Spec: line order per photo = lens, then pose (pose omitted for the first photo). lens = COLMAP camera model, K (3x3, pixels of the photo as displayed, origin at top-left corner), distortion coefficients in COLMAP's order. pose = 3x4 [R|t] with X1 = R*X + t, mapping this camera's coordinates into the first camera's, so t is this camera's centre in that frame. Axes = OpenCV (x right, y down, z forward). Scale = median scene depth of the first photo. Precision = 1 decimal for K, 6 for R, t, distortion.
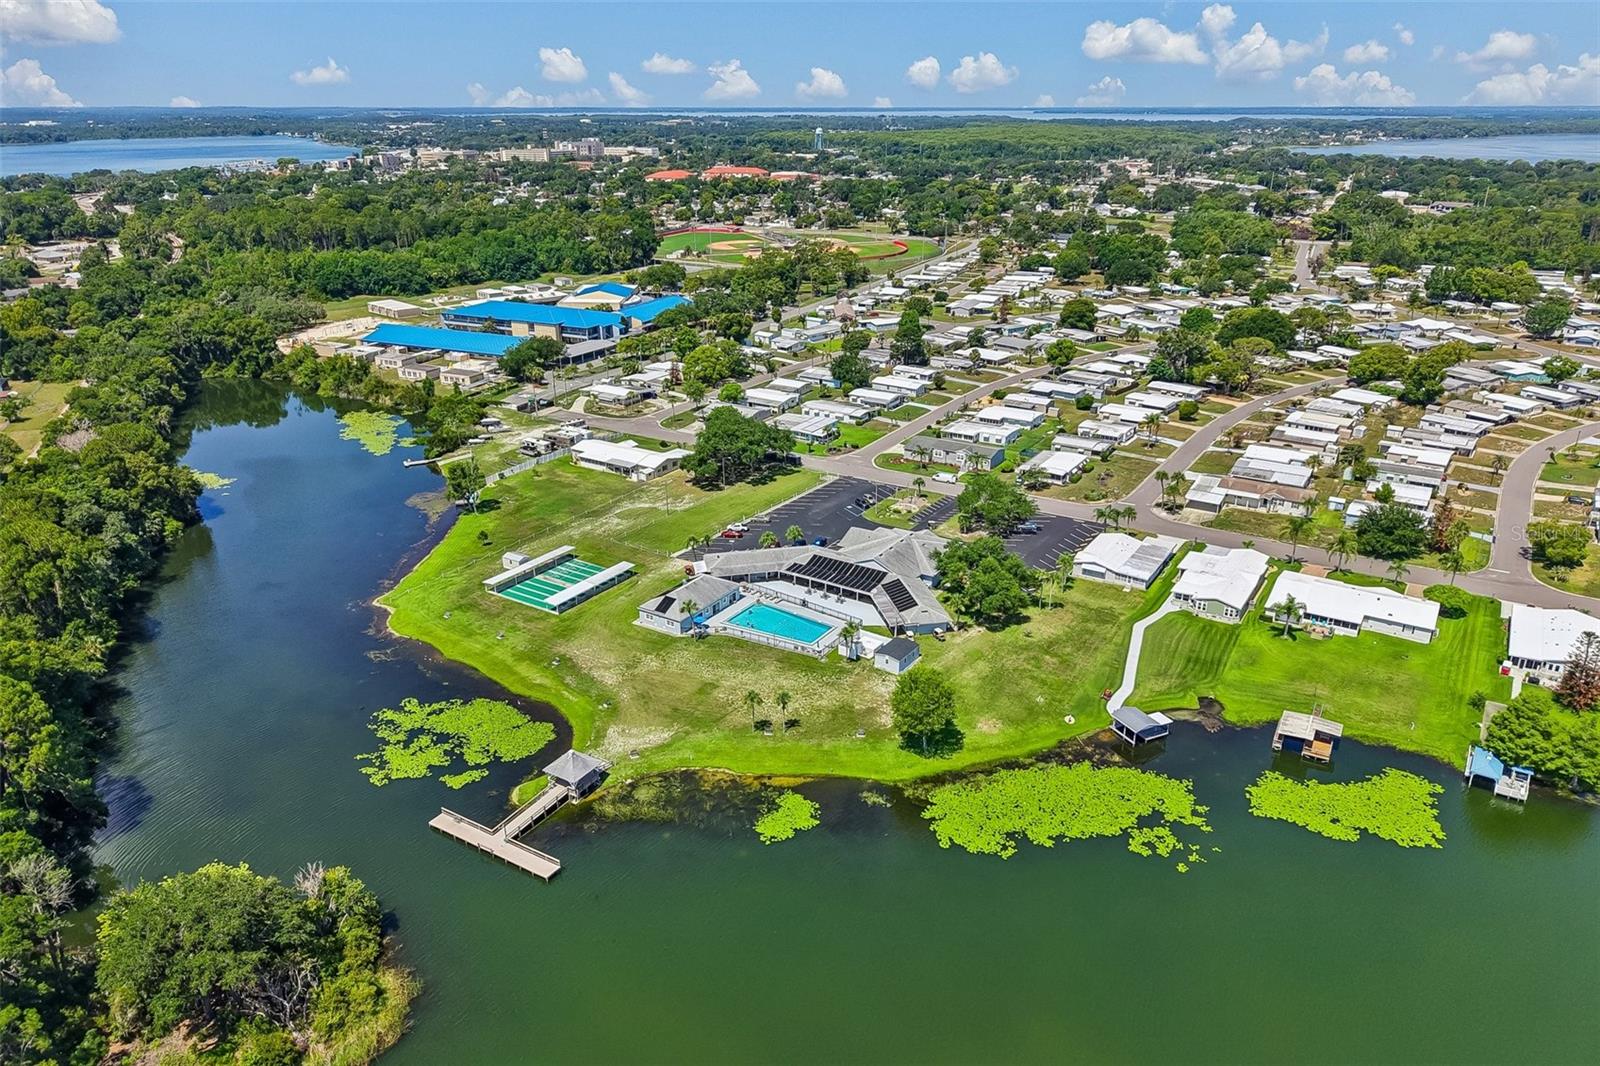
lens RADIAL K [[1089.4, 0, 804.3], [0, 1089.4, 521.6], [0, 0, 1]] dist [0.045362, -0.043146]
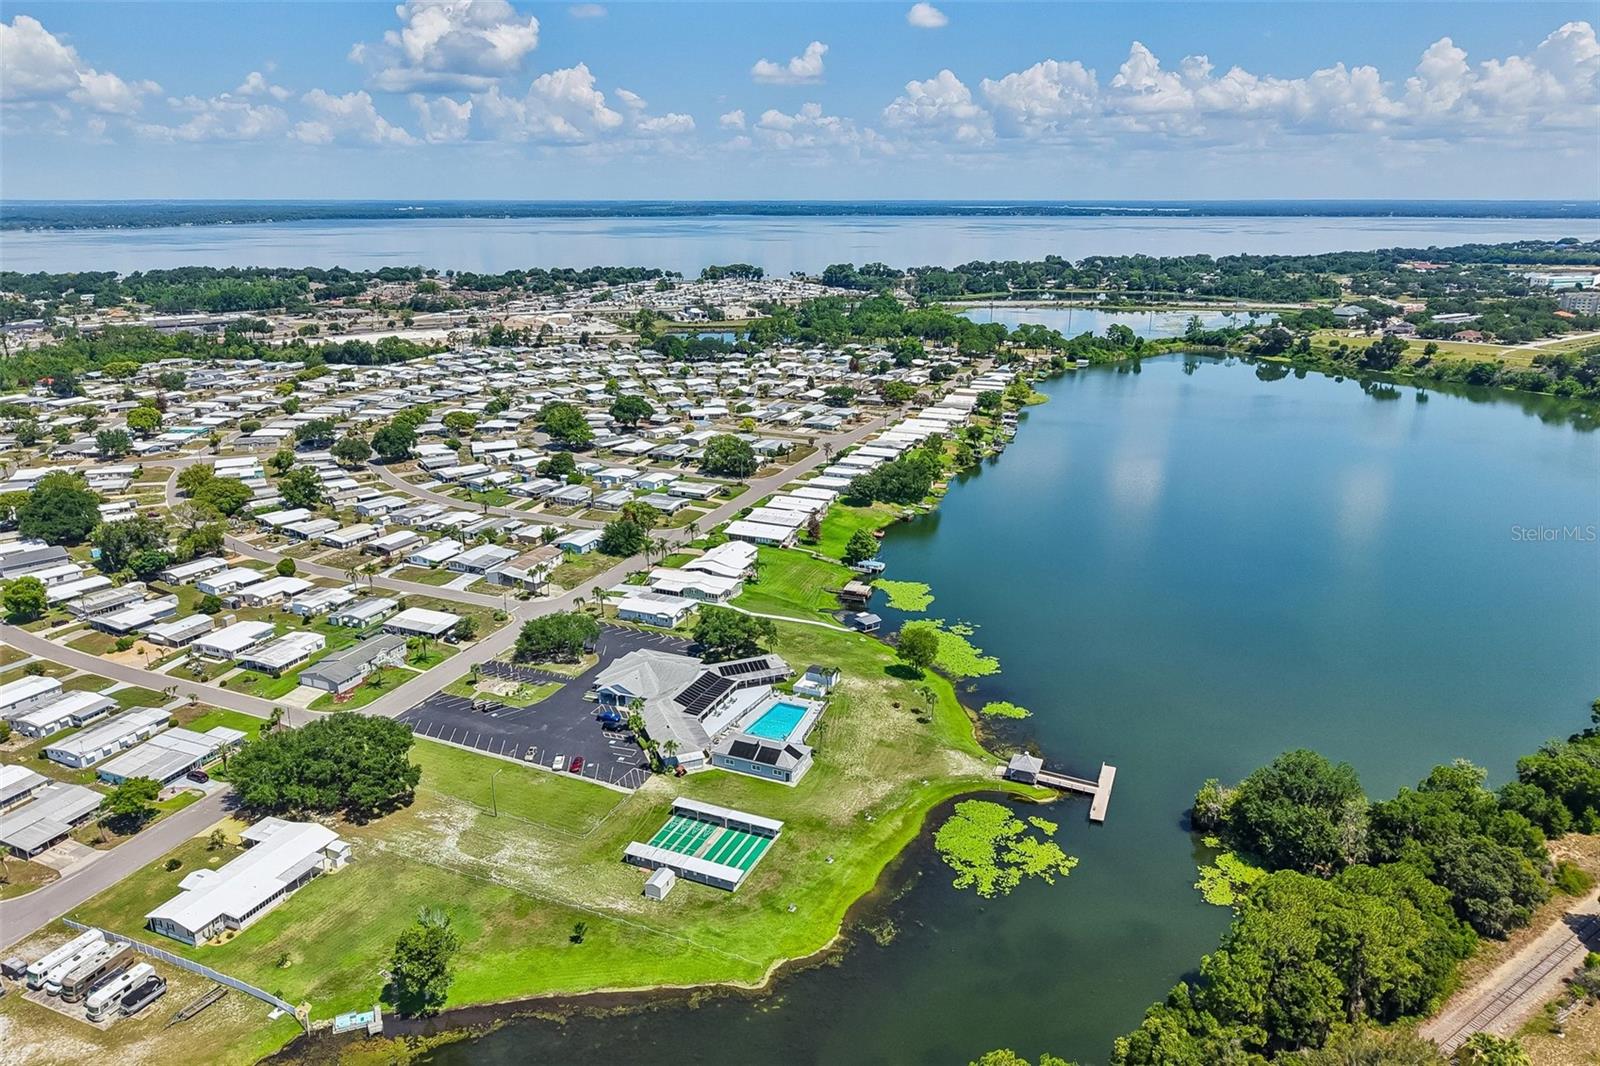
lens RADIAL K [[1069.5, 0, 800.0], [0, 1069.5, 533.0], [0, 0, 1]] dist [0.043080, -0.041916]
pose [[-0.166209, -0.295328, 0.940827, -1.177361], [0.352203, 0.873386, 0.336379, -0.524129], [-0.921047, 0.387272, -0.041149, 1.015377]]
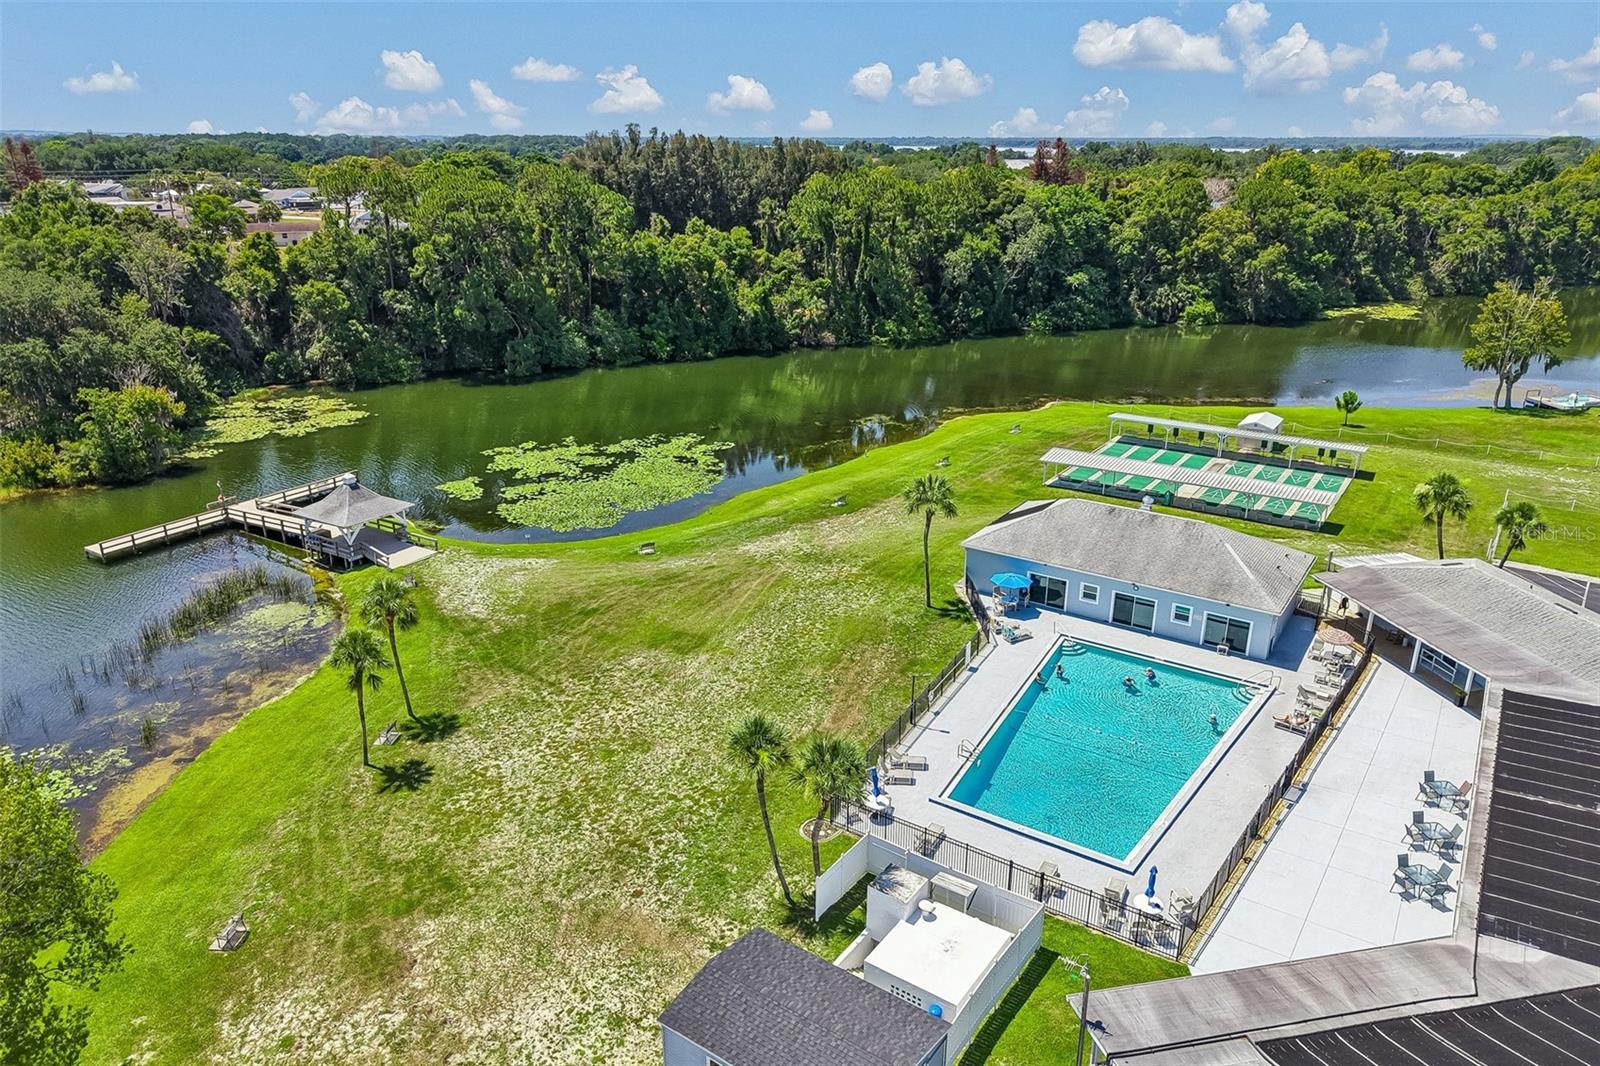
lens RADIAL K [[1089.4, 0, 804.3], [0, 1089.4, 521.6], [0, 0, 1]] dist [0.045362, -0.043146]
pose [[-0.009351, 0.324582, -0.945811, 0.228476], [-0.360283, 0.881233, 0.305982, -0.002816], [0.932796, 0.343621, 0.108701, 0.954215]]
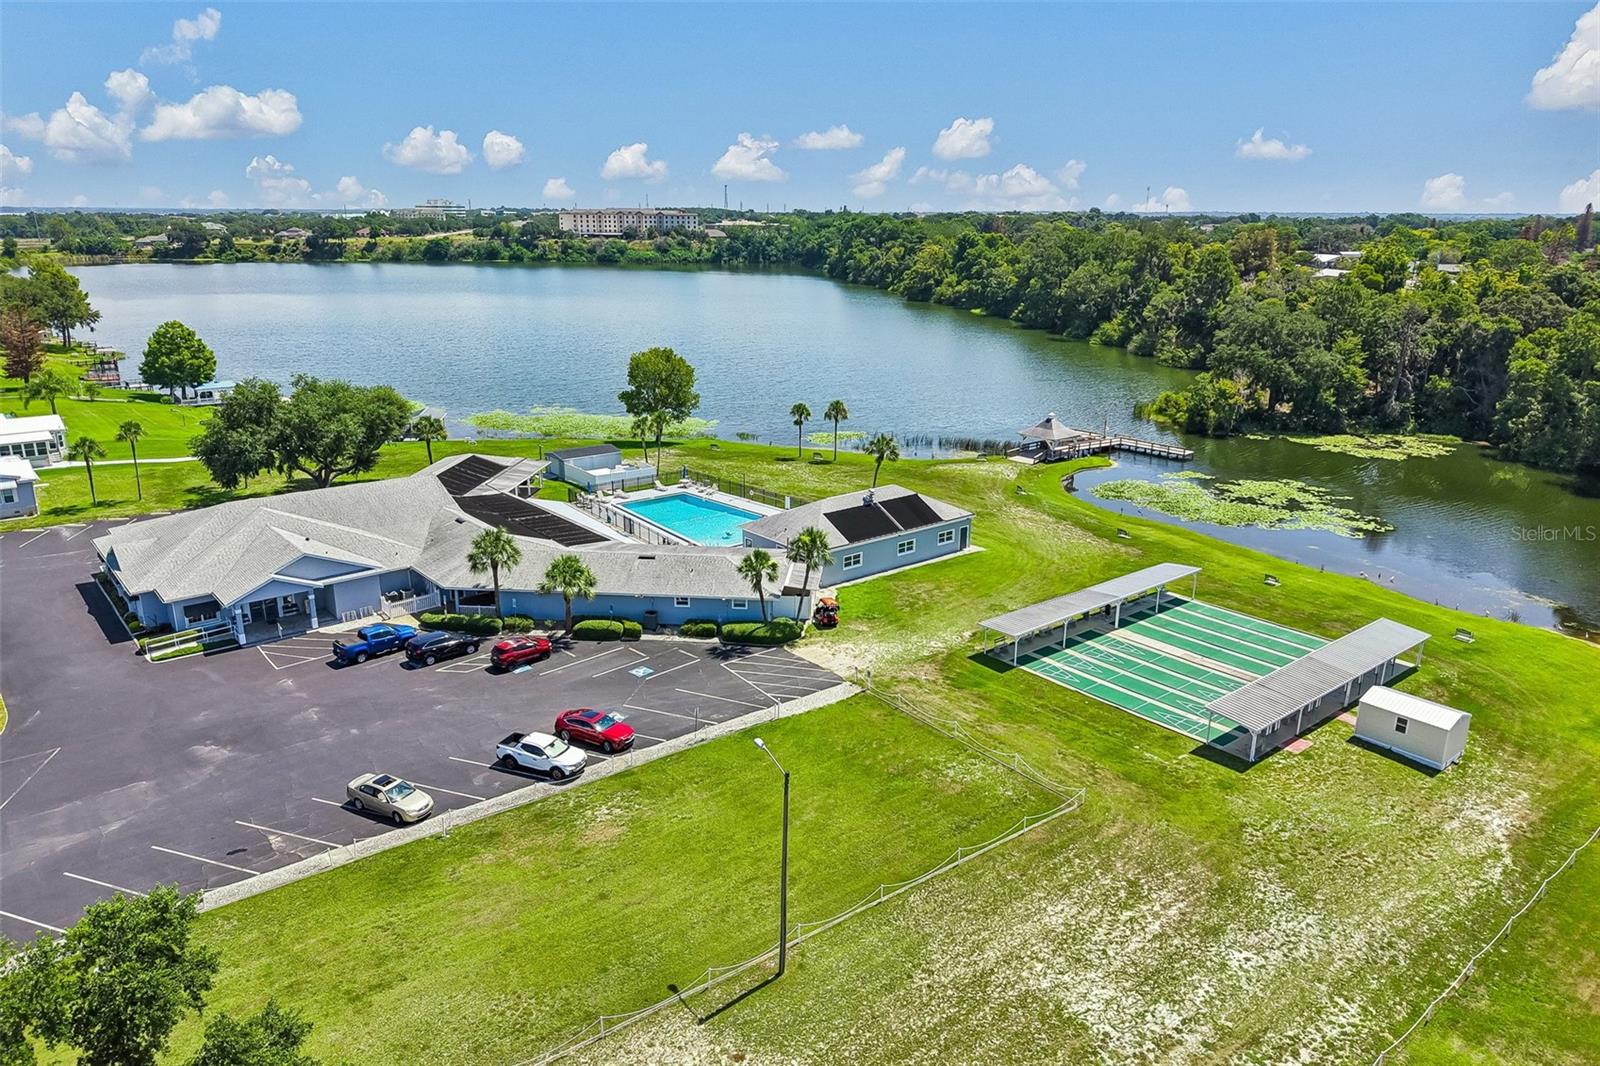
lens RADIAL K [[1070.8, 0, 800.0], [0, 1070.8, 533.0], [0, 0, 1]] dist [0.057915, -0.061411]
pose [[-0.953069, -0.097525, 0.286616, -0.231307], [0.096893, 0.798649, 0.593946, -0.217845], [-0.286830, 0.593842, -0.751718, 1.486978]]
